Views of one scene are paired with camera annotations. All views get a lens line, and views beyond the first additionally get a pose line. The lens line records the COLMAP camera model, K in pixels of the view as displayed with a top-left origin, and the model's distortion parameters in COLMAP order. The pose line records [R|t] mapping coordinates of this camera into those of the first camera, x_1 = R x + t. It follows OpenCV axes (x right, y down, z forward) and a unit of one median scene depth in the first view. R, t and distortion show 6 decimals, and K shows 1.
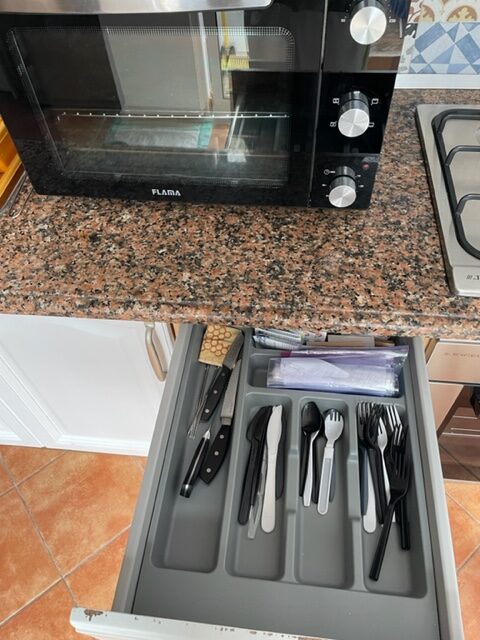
lens RADIAL K [[483.2, 0, 237.8], [0, 483.2, 316.1], [0, 0, 1]] dist [0.072413, -0.104744]
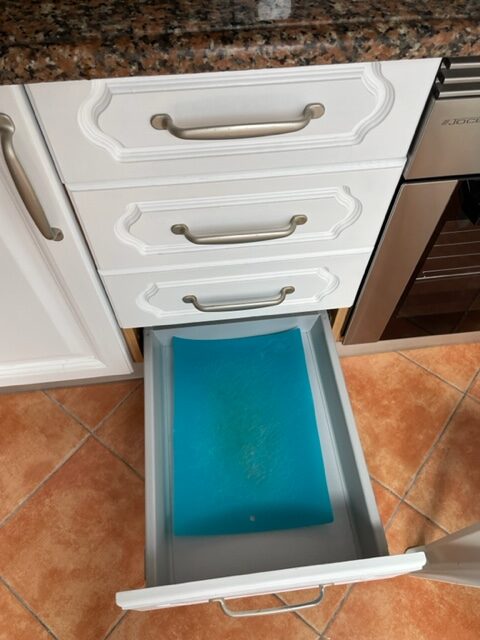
lens RADIAL K [[483.2, 0, 240.5], [0, 483.2, 320.9], [0, 0, 1]] dist [0.072413, -0.104744]
pose [[0.971266, -0.164901, 0.171608, -0.045304], [0.145990, 0.982270, 0.117608, 0.267718], [-0.187960, -0.089176, 0.978120, 0.362531]]
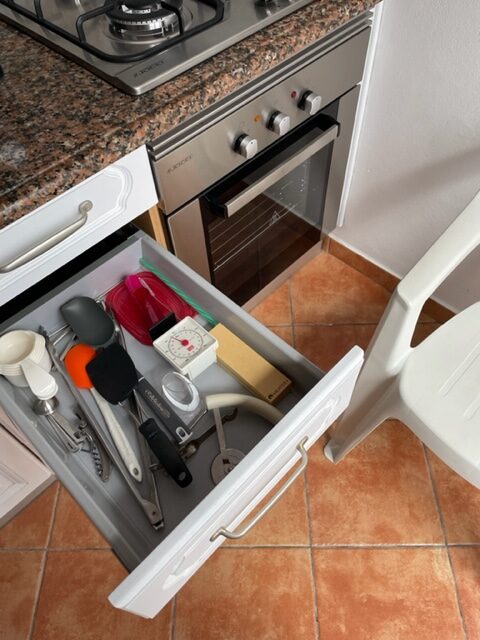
lens RADIAL K [[483.2, 0, 239.5], [0, 483.2, 321.9], [0, 0, 1]] dist [0.072413, -0.104744]
pose [[0.617622, -0.631534, 0.468731, -0.189712], [0.622163, 0.756907, 0.200010, 0.233932], [-0.481099, 0.168097, 0.860400, 0.102254]]
